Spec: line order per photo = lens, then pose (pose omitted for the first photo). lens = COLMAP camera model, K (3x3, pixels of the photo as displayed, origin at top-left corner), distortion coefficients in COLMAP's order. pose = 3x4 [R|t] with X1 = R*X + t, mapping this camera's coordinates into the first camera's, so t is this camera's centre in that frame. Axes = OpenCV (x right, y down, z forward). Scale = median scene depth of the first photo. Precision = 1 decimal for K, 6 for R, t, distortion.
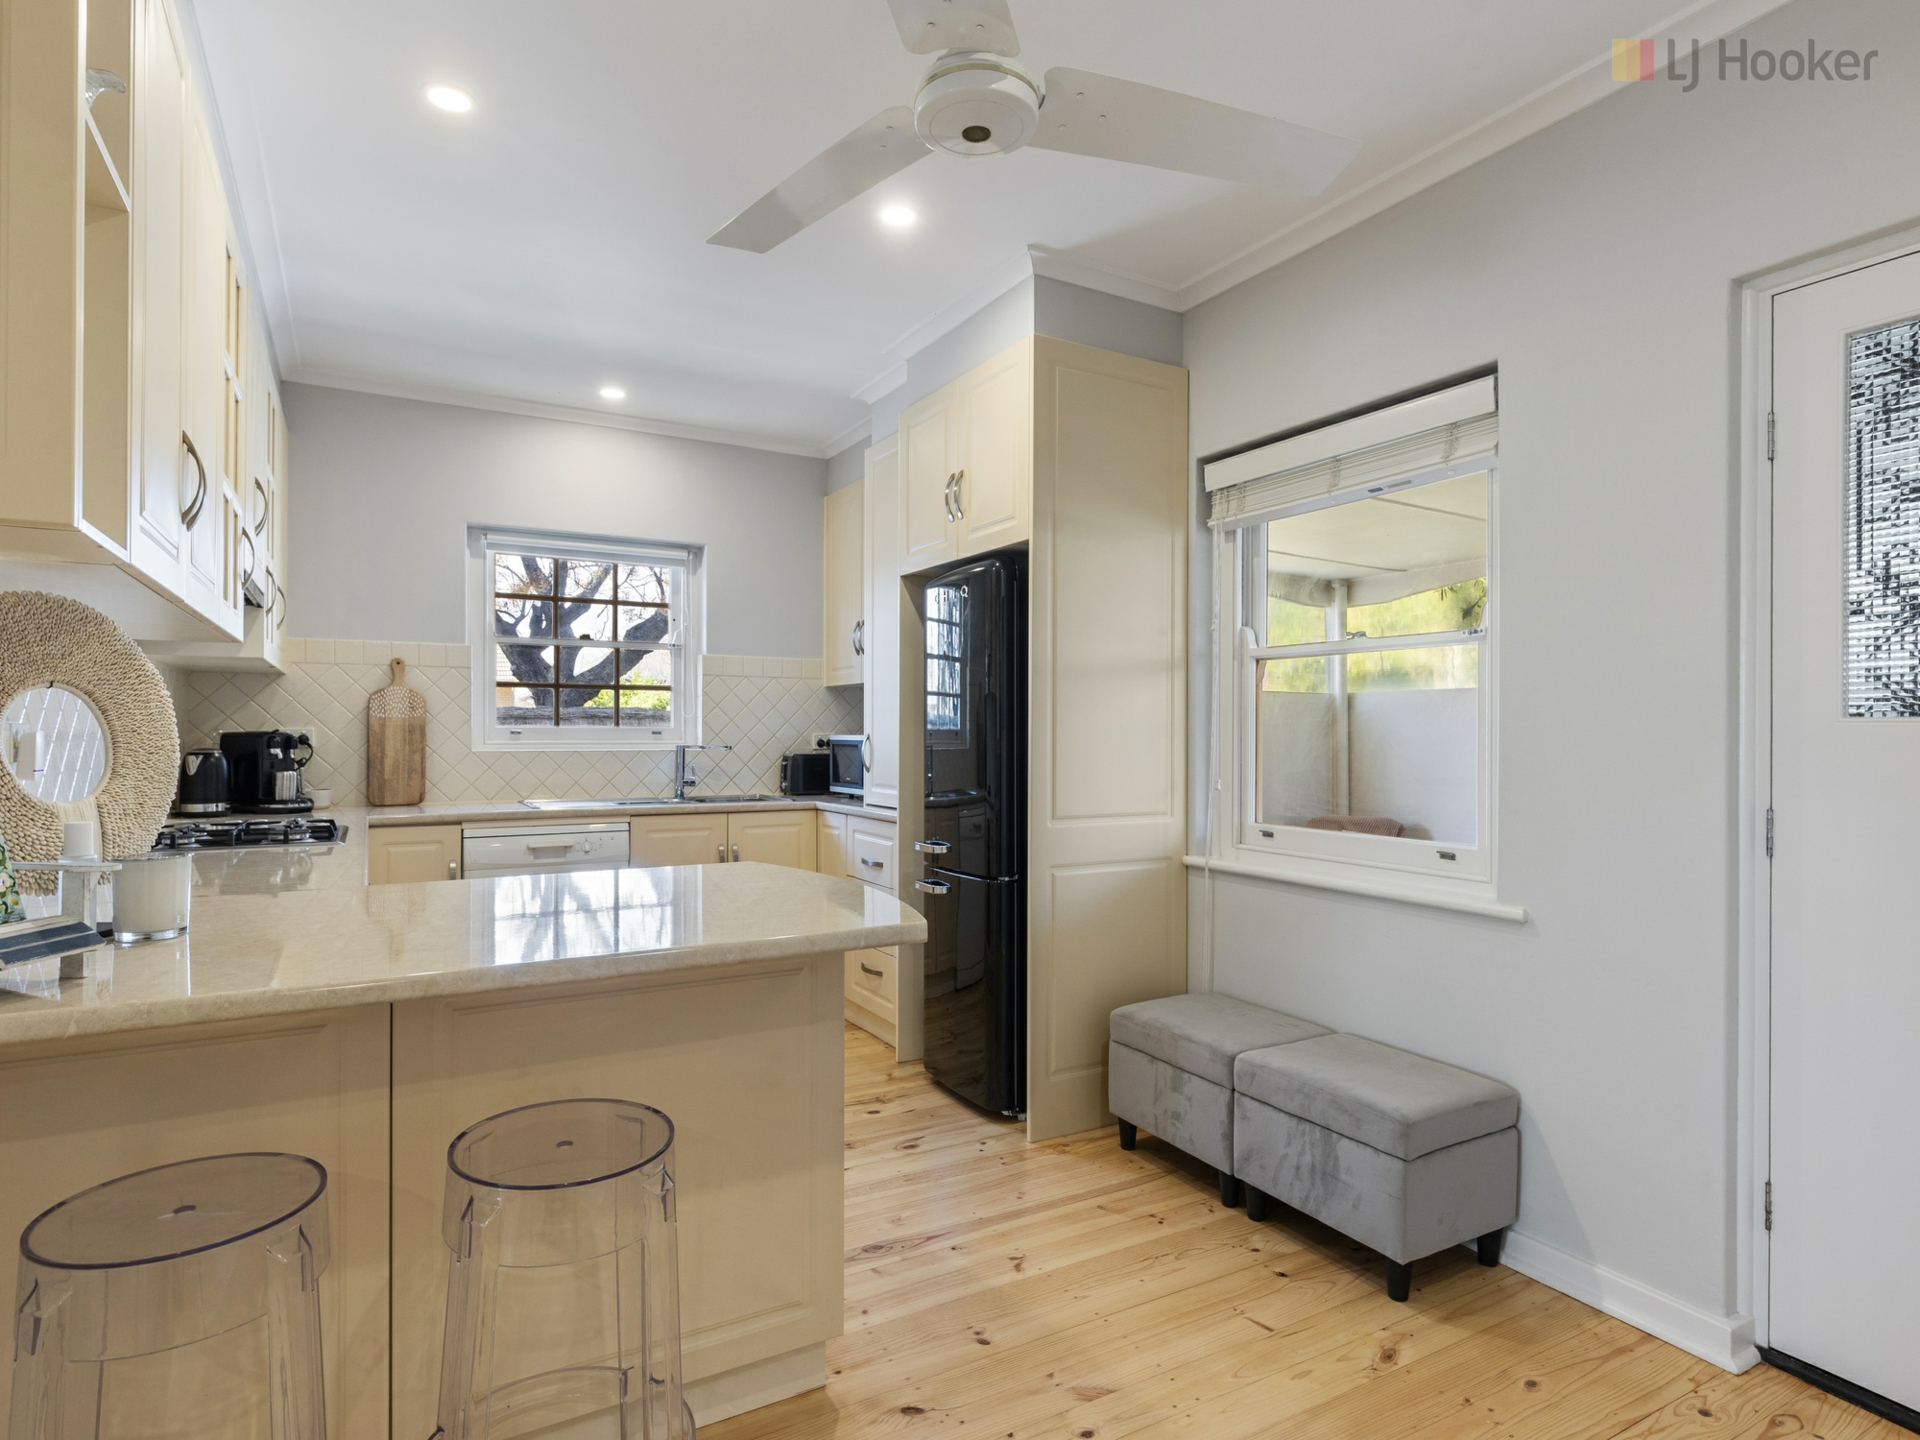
lens RADIAL K [[1045.6, 0, 958.6], [0, 1045.6, 725.7], [0, 0, 1]] dist [0.000887, -0.000009]
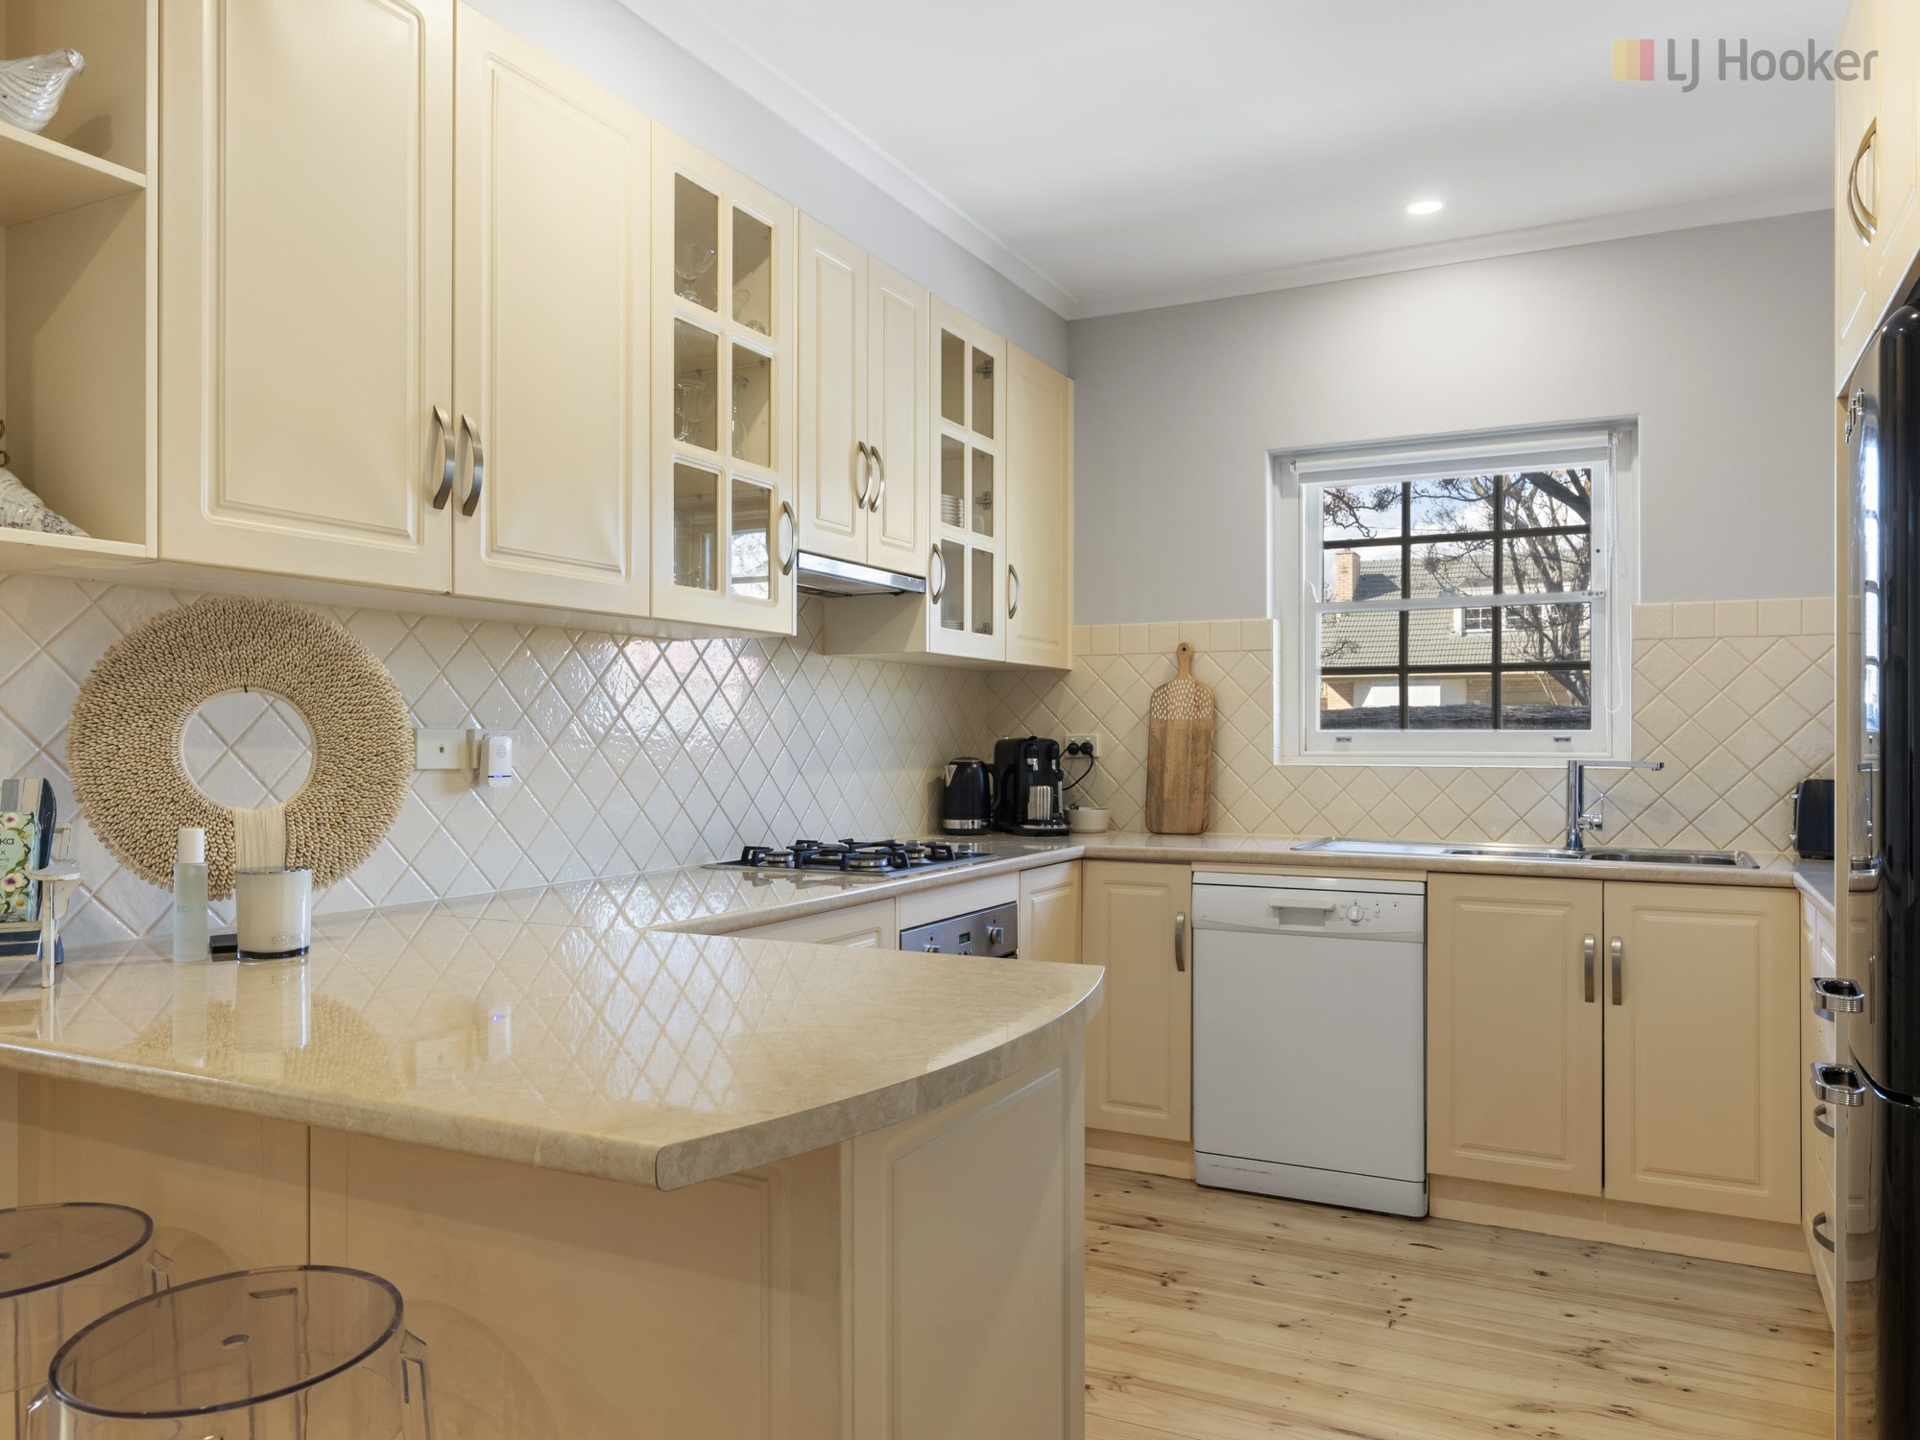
lens RADIAL K [[1390.0, 0, 959.7], [0, 1390.0, 726.7], [0, 0, 1]] dist [0.040944, 0.001580]
pose [[0.557463, -0.009284, -0.830150, 0.225484], [0.005663, 0.999957, -0.007380, 0.003853], [0.830182, -0.000587, 0.557492, 0.296706]]
